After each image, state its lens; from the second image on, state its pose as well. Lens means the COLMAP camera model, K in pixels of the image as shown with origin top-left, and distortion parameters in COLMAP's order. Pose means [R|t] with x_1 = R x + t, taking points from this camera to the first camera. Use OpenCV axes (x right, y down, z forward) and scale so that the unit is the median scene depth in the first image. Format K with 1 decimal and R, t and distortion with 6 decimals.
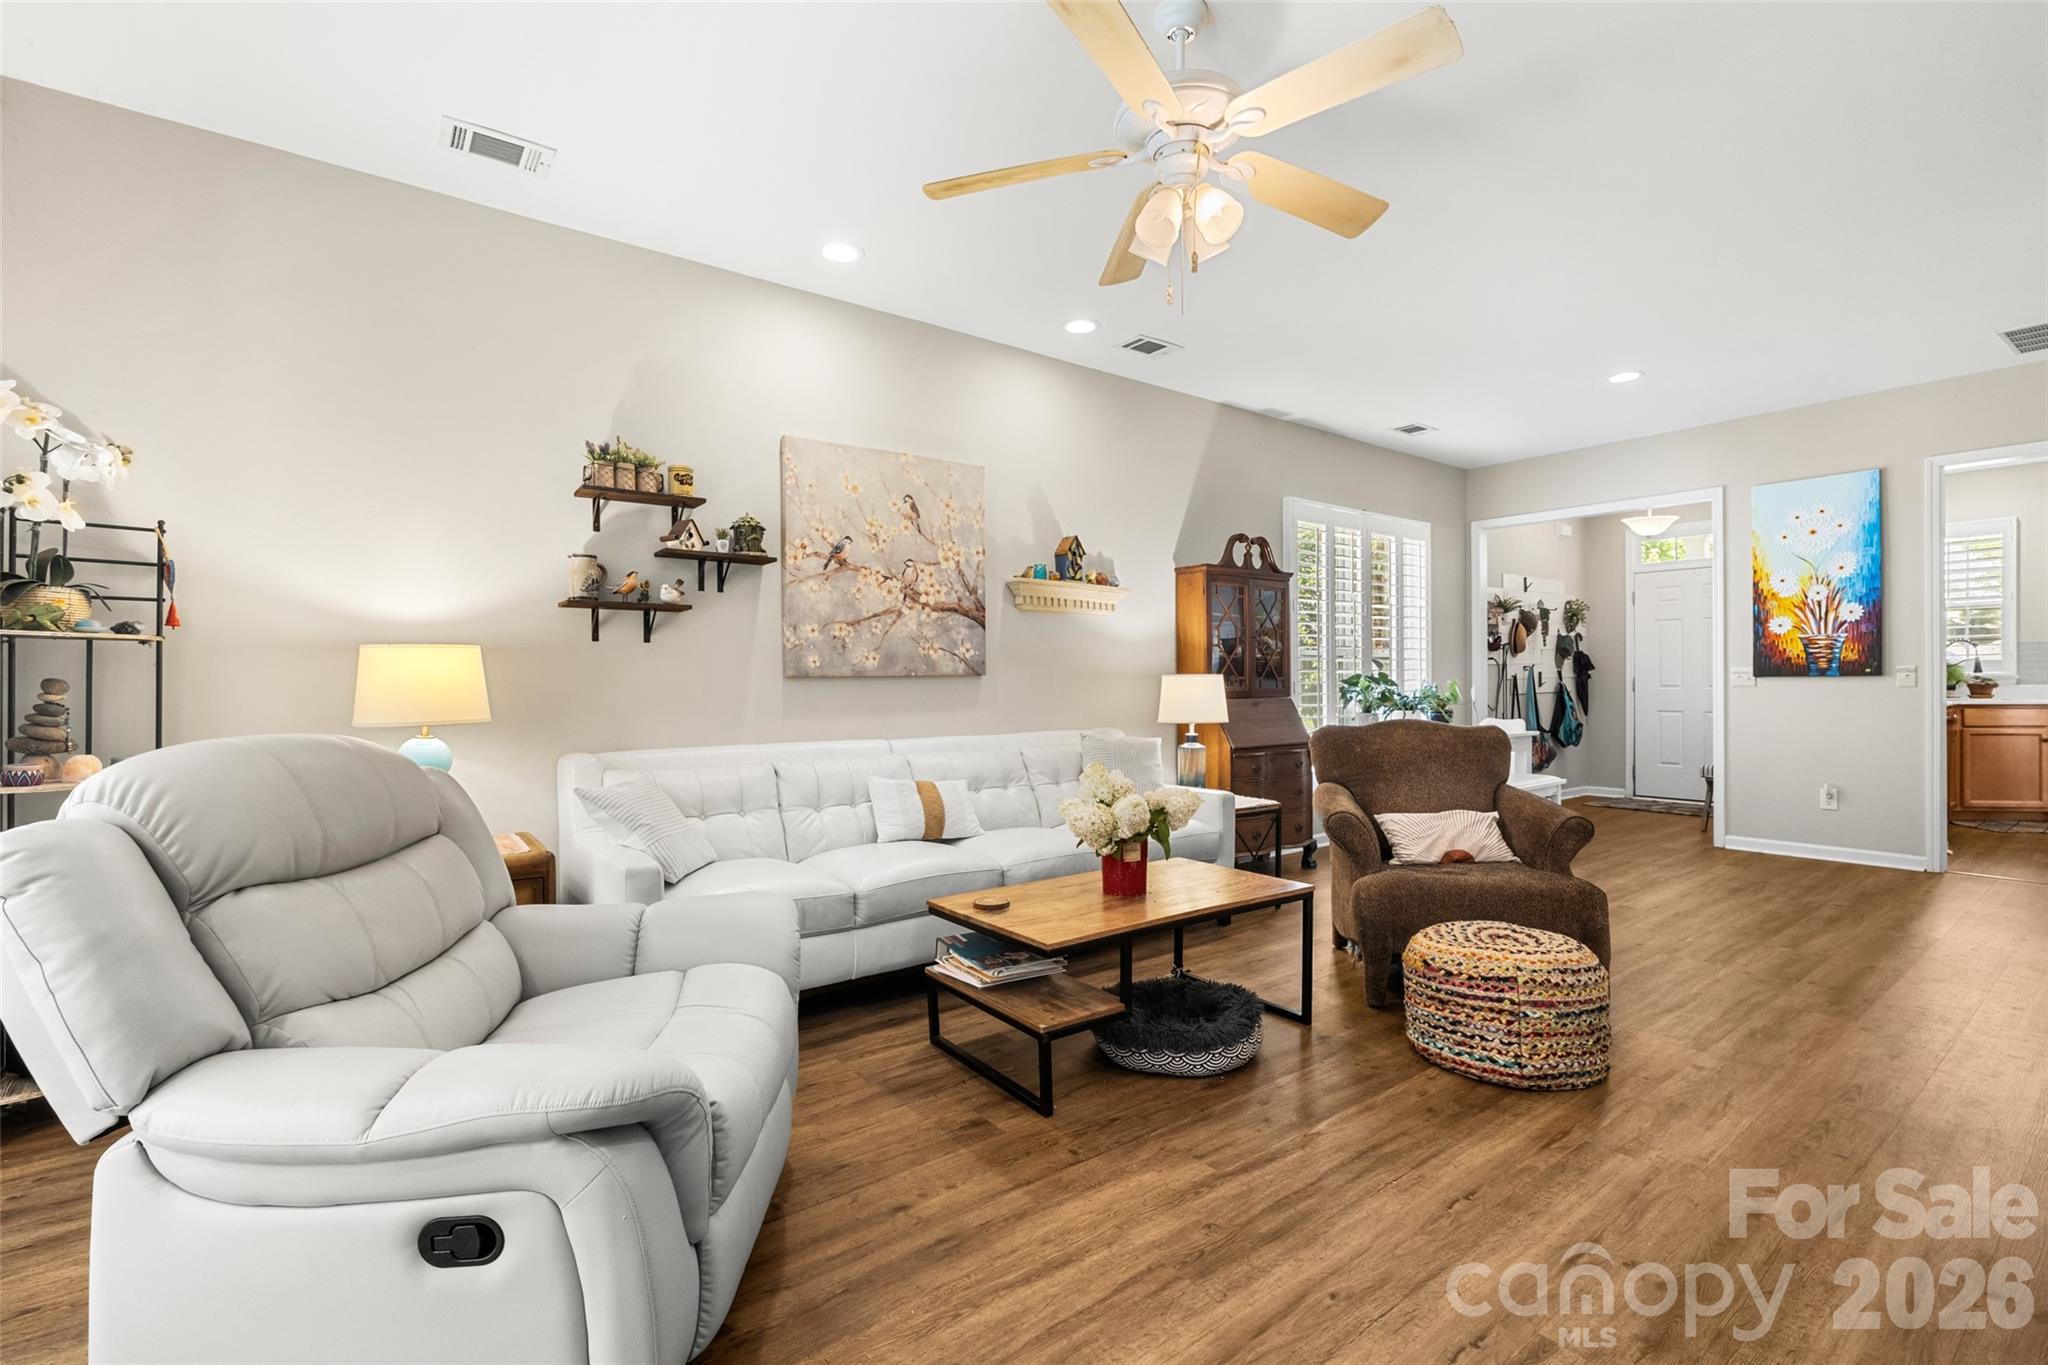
lens RADIAL K [[943.0, 0, 1011.8], [0, 943.0, 684.2], [0, 0, 1]] dist [-0.004883, 0.002548]
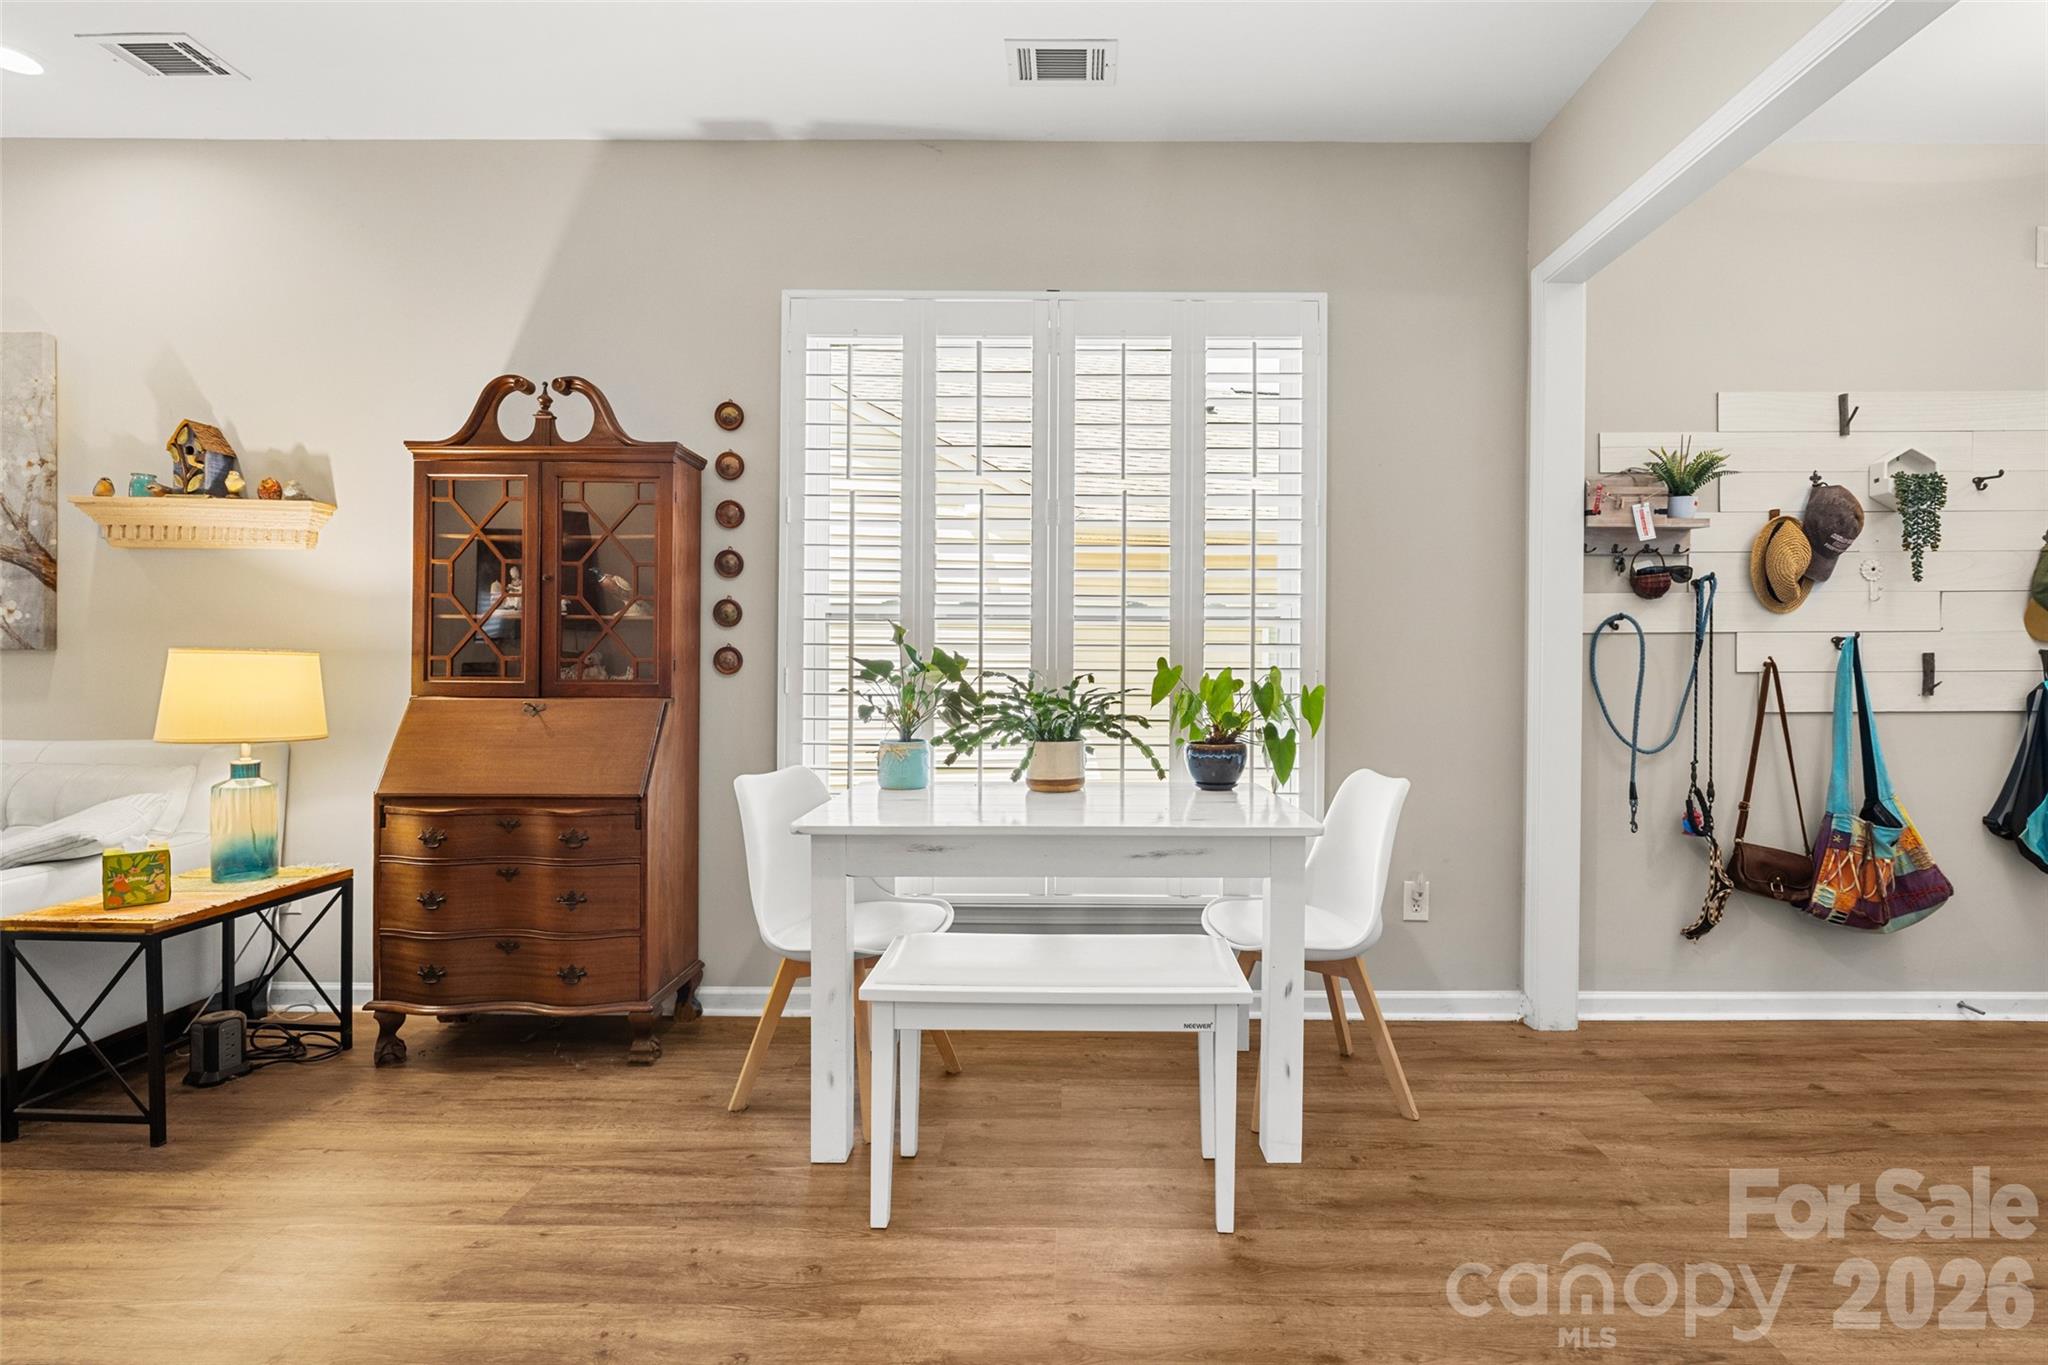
lens RADIAL K [[943.0, 0, 1035.4], [0, 943.0, 665.7], [0, 0, 1]] dist [-0.004883, 0.002548]
pose [[0.784792, 0.006490, -0.619726, 0.798095], [-0.012884, 0.999900, -0.005844, -0.002864], [0.619626, 0.012571, 0.784797, 0.793256]]
